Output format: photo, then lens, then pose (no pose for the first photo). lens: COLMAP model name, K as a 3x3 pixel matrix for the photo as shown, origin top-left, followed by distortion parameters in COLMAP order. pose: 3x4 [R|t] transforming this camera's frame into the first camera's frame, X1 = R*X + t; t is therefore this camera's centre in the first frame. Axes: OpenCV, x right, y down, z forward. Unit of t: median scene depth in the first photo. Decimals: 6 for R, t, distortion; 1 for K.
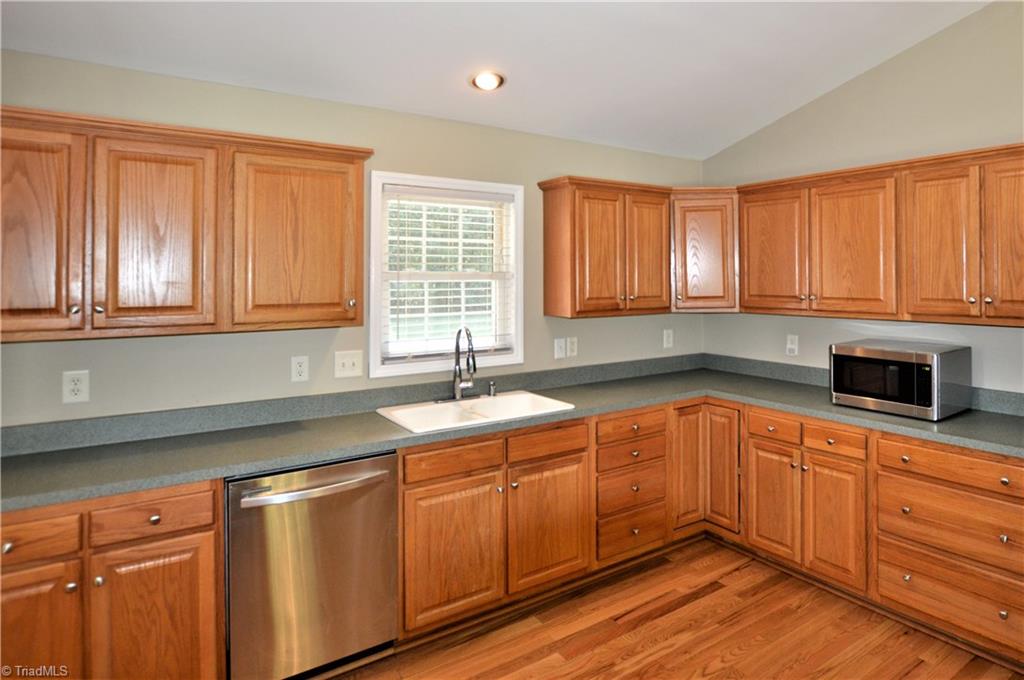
lens RADIAL K [[622.0, 0, 626.4], [0, 622.0, 270.8], [0, 0, 1]] dist [-0.023752, -0.001296]
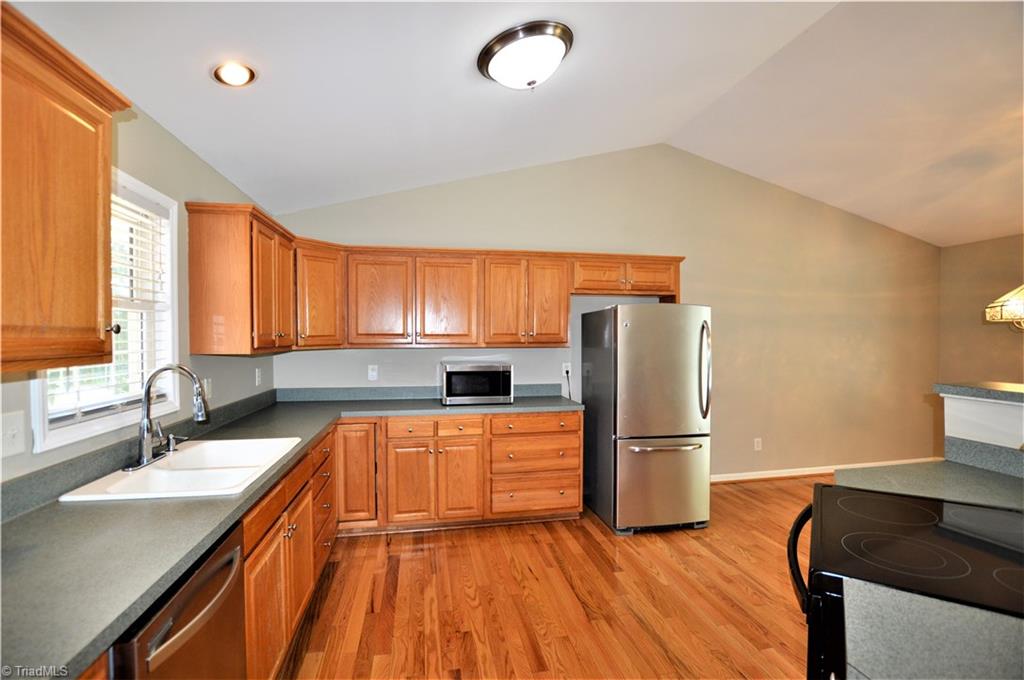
lens RADIAL K [[458.5, 0, 512.9], [0, 458.5, 345.8], [0, 0, 1]] dist [-0.022497, 0.000218]
pose [[0.473056, -0.014866, 0.880907, -0.568634], [-0.008942, 0.999725, 0.021672, 0.047992], [-0.880987, -0.018129, 0.472793, 0.348411]]
